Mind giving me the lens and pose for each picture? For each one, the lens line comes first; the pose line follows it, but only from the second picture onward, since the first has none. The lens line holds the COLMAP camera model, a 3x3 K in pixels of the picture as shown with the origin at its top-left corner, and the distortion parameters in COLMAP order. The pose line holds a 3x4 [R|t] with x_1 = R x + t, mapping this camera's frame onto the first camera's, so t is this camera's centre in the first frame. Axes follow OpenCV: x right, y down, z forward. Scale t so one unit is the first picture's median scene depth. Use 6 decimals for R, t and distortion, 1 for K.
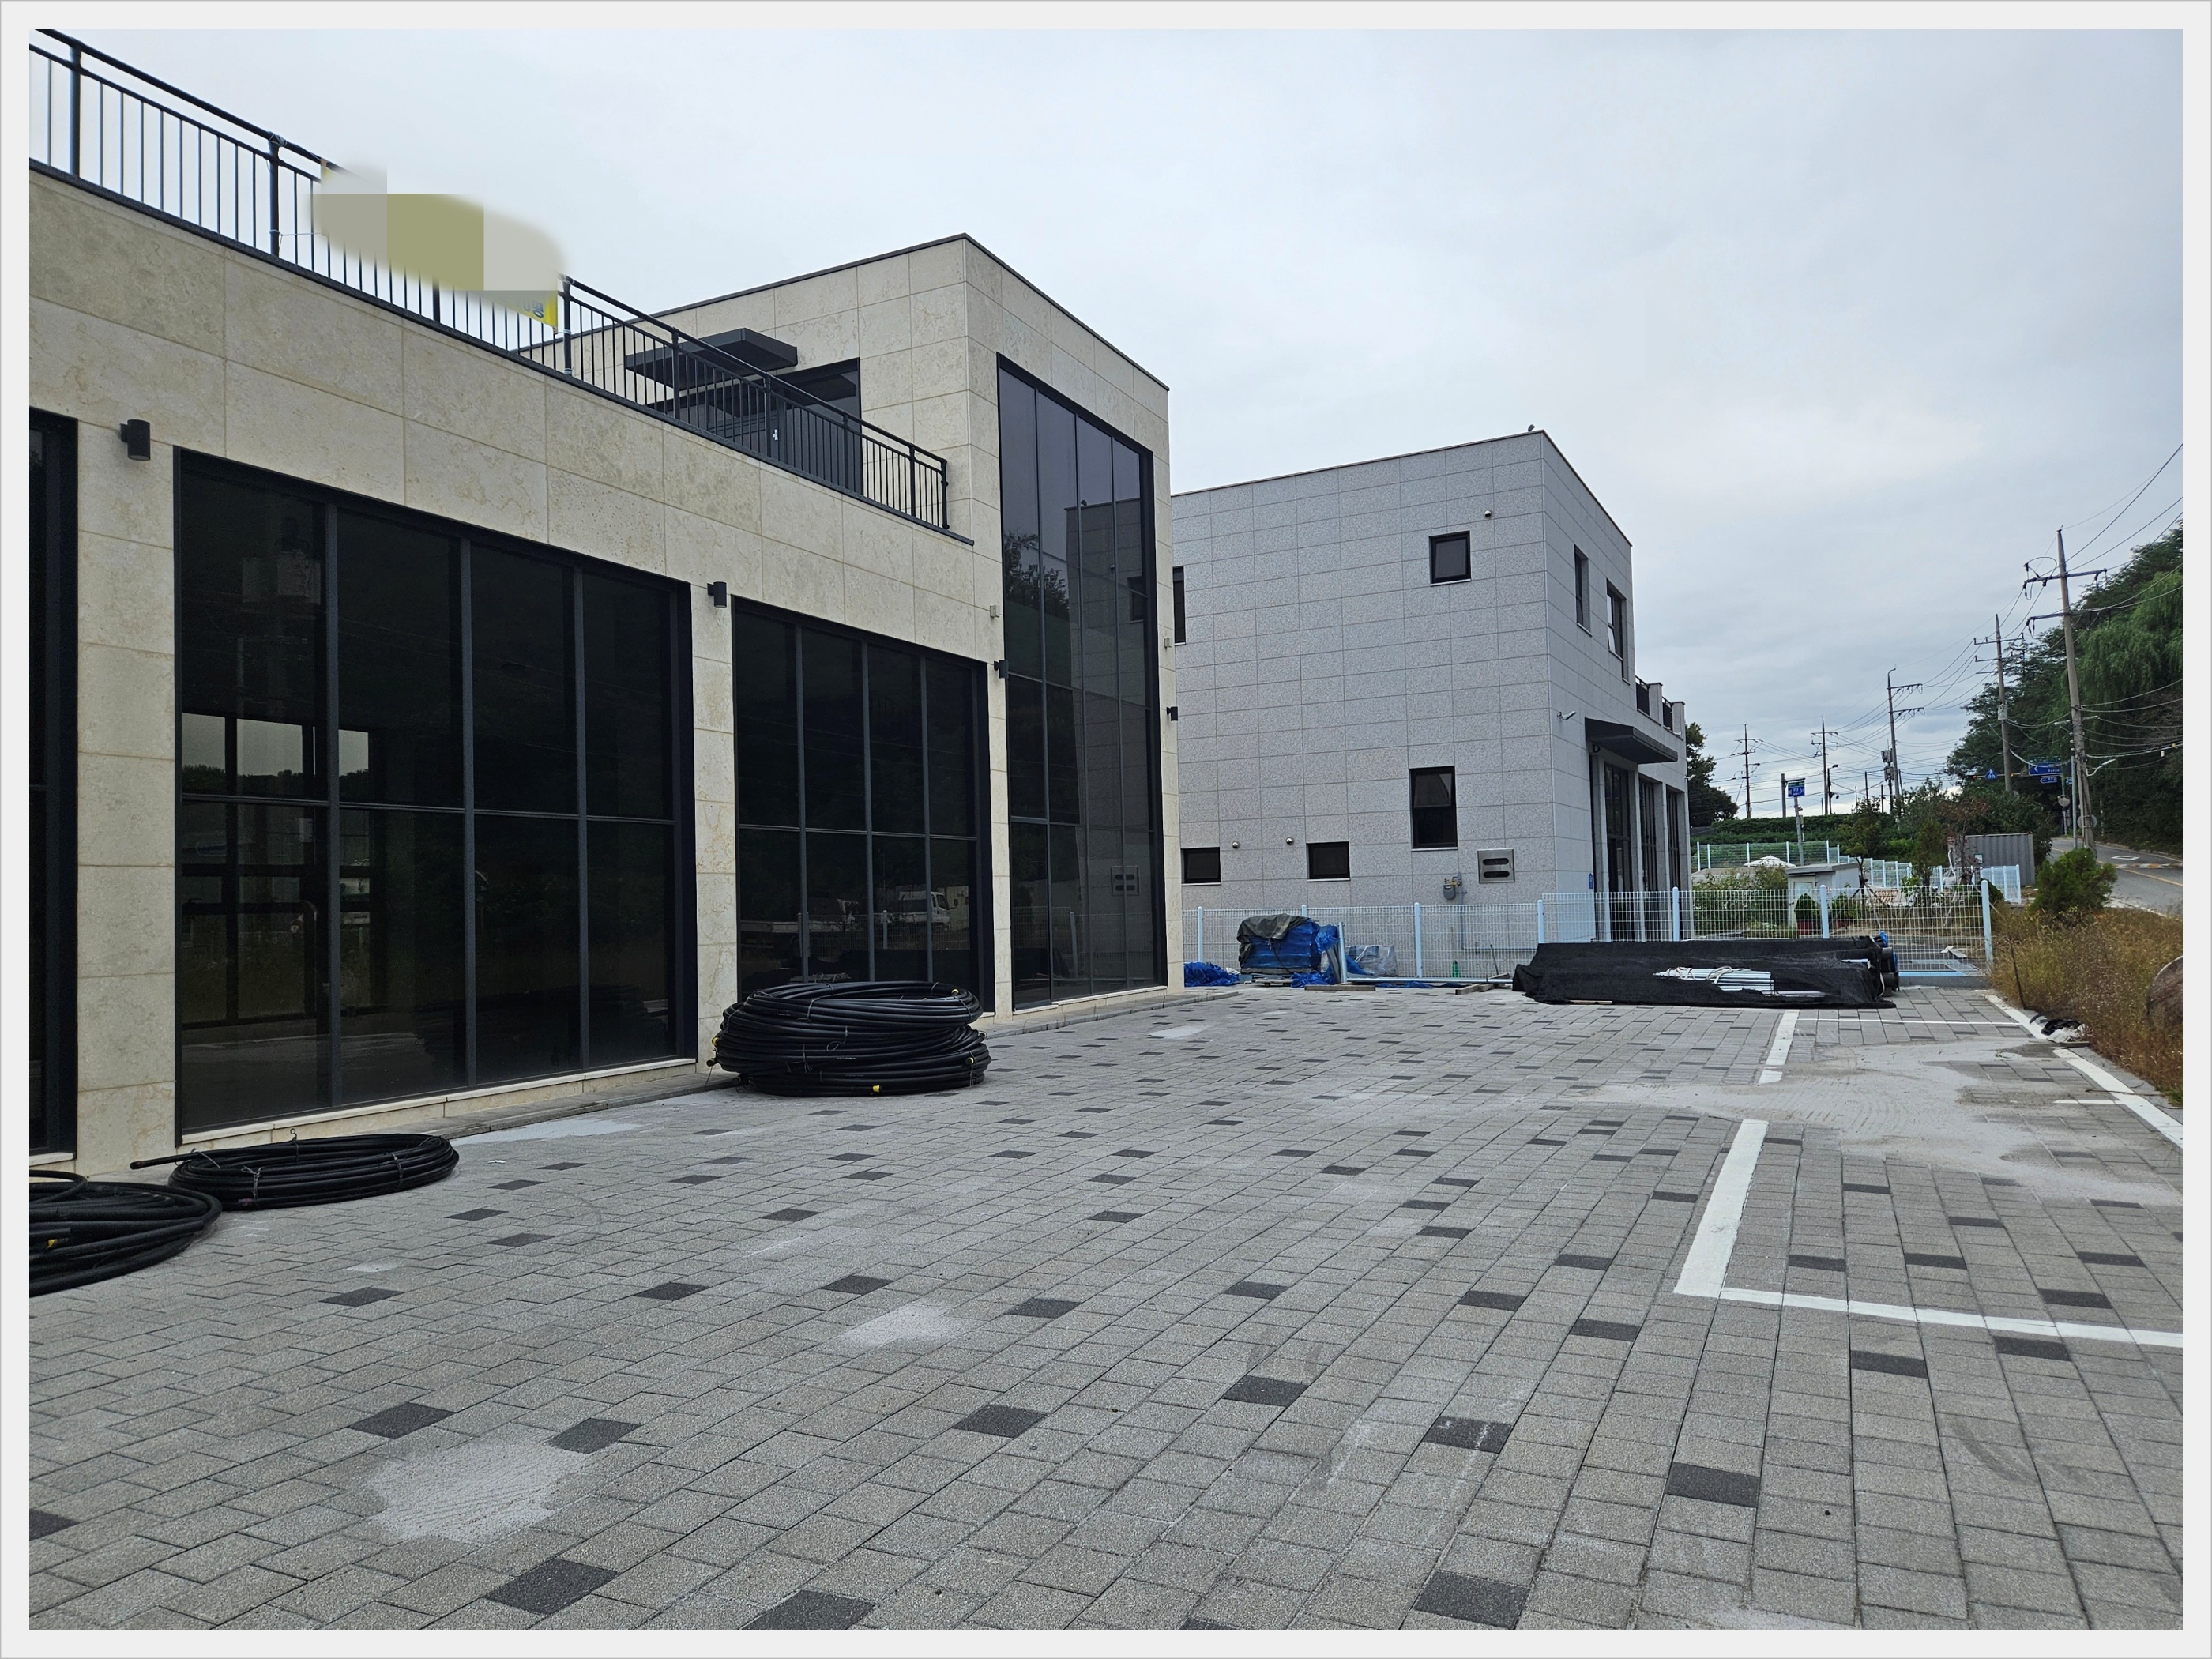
lens RADIAL K [[1456.2, 0, 1106.0], [0, 1456.2, 829.5], [0, 0, 1]] dist [0.103301, -0.076170]
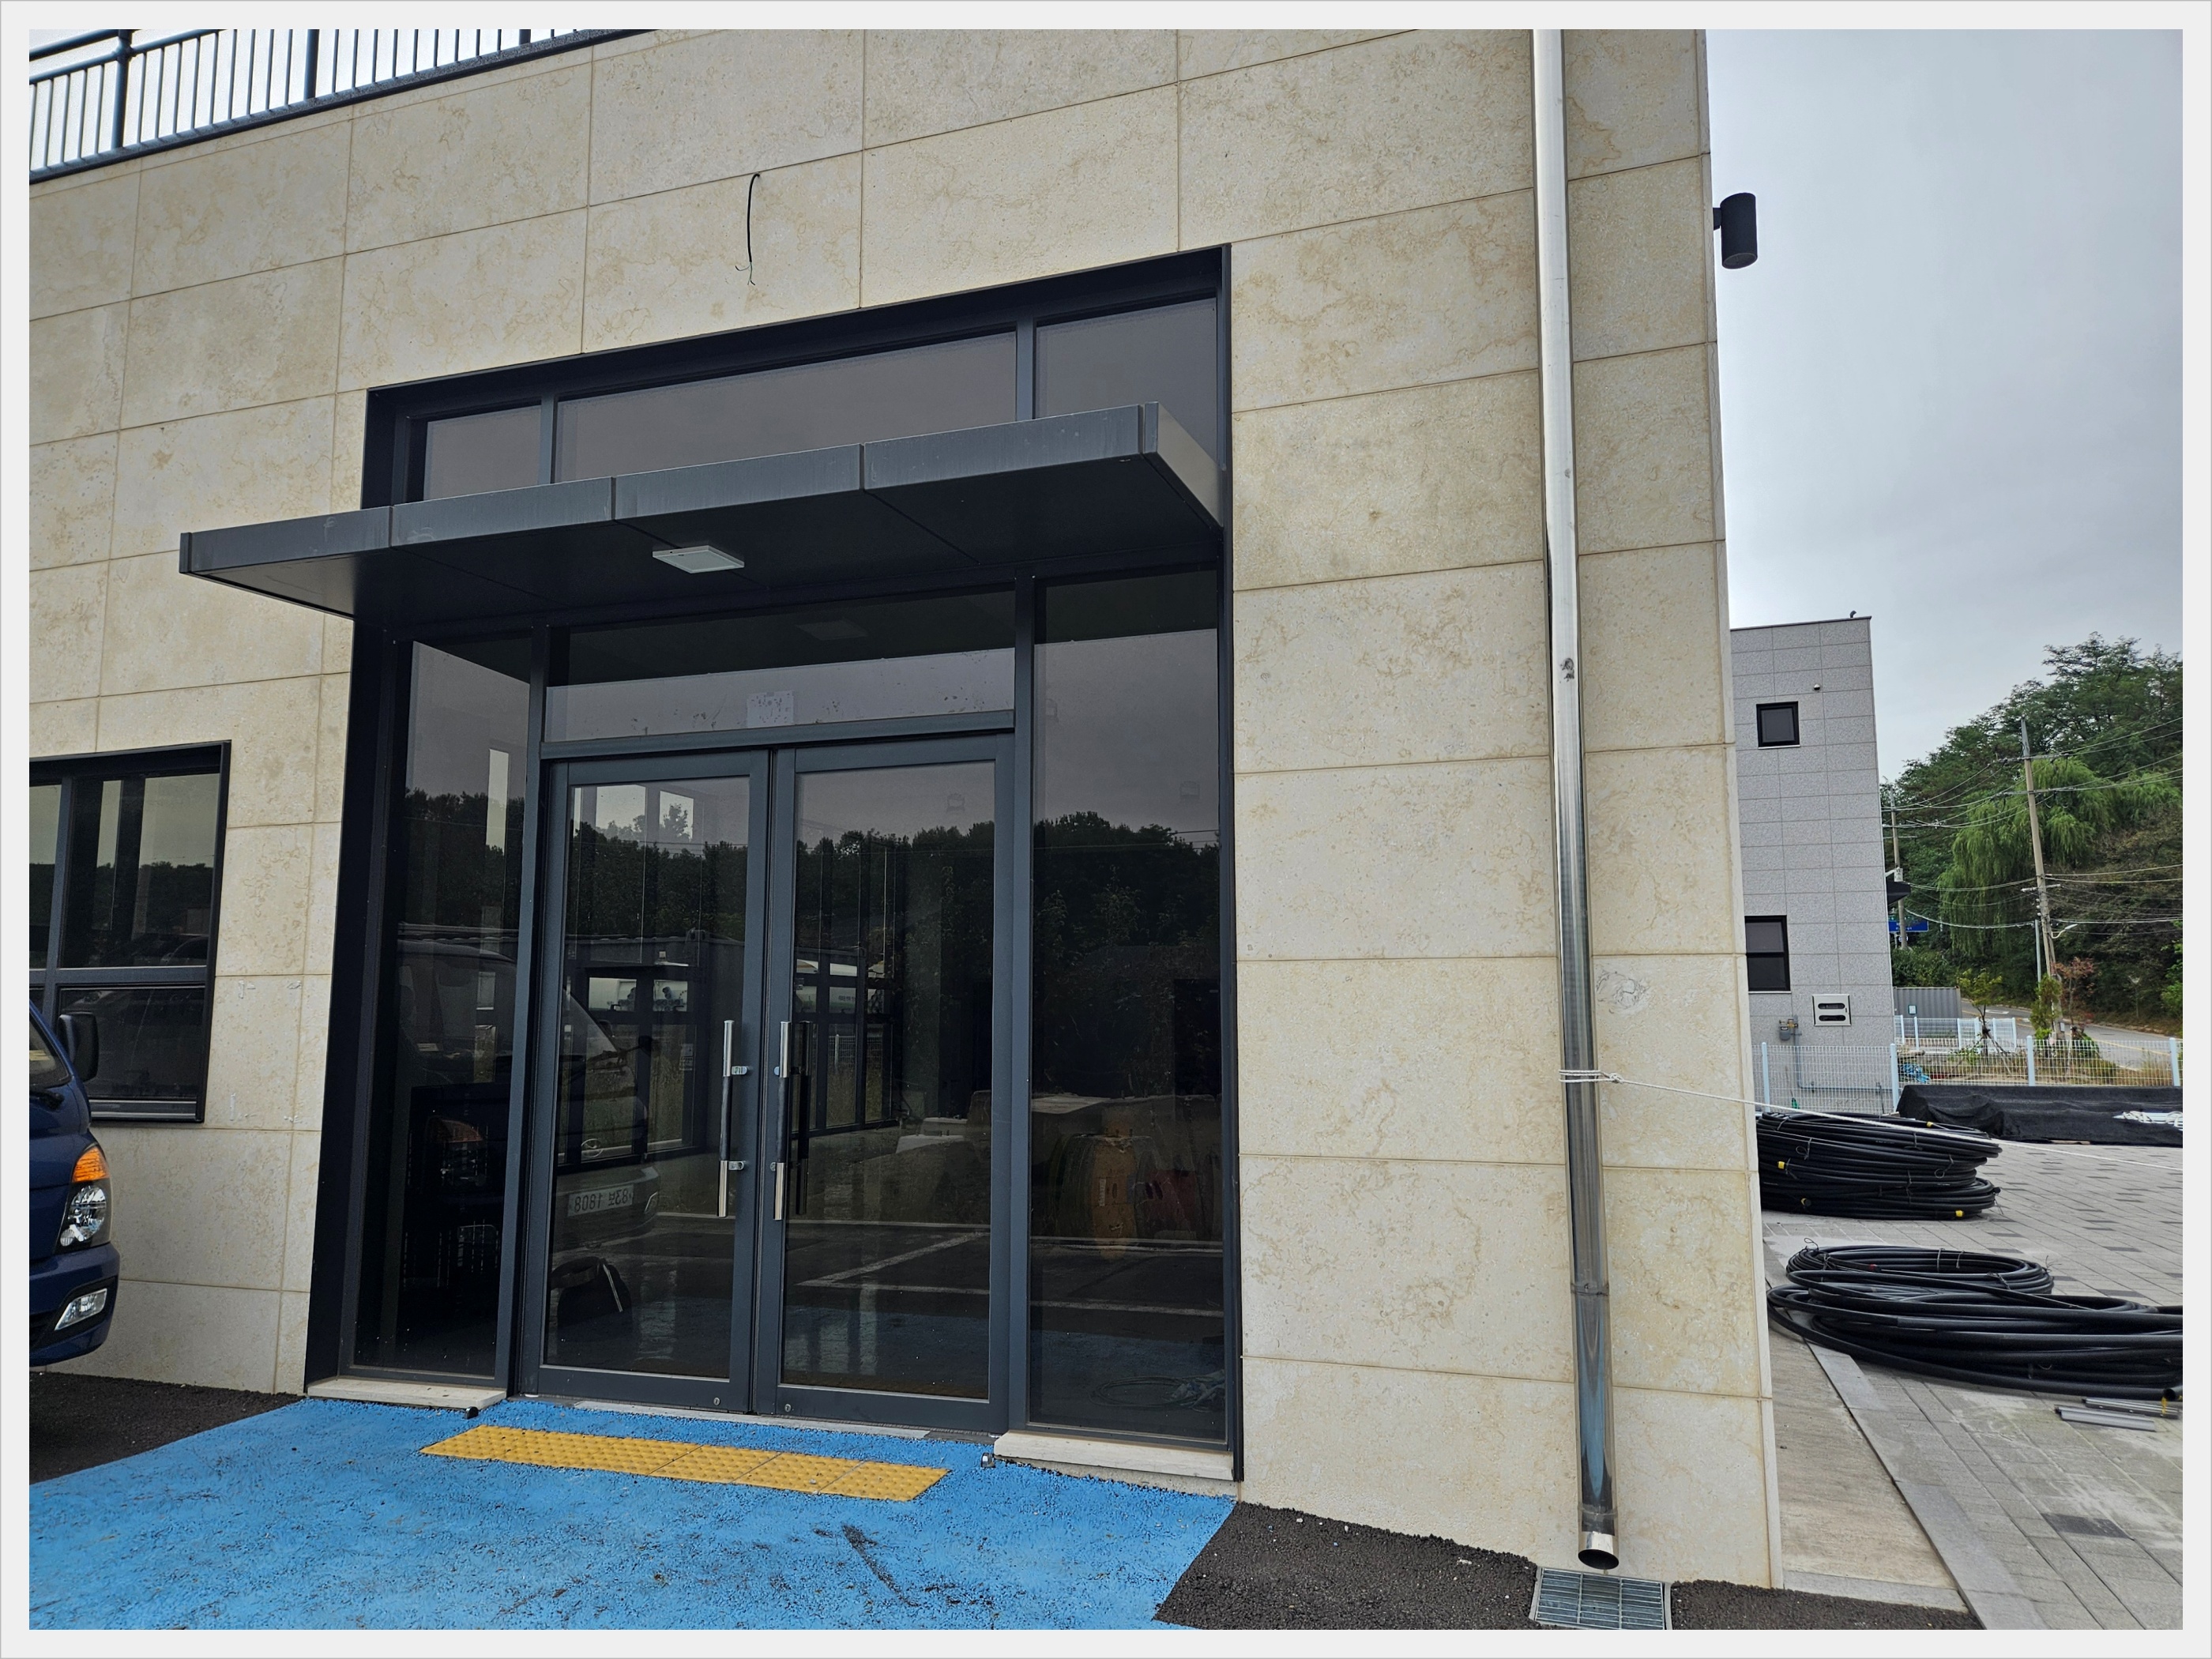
lens RADIAL K [[1456.2, 0, 1106.0], [0, 1456.2, 829.5], [0, 0, 1]] dist [0.103301, -0.076170]
pose [[0.990710, 0.041114, 0.129627, -0.402875], [-0.029888, 0.995726, -0.087387, 0.003965], [-0.132665, 0.082701, 0.987705, -0.016187]]
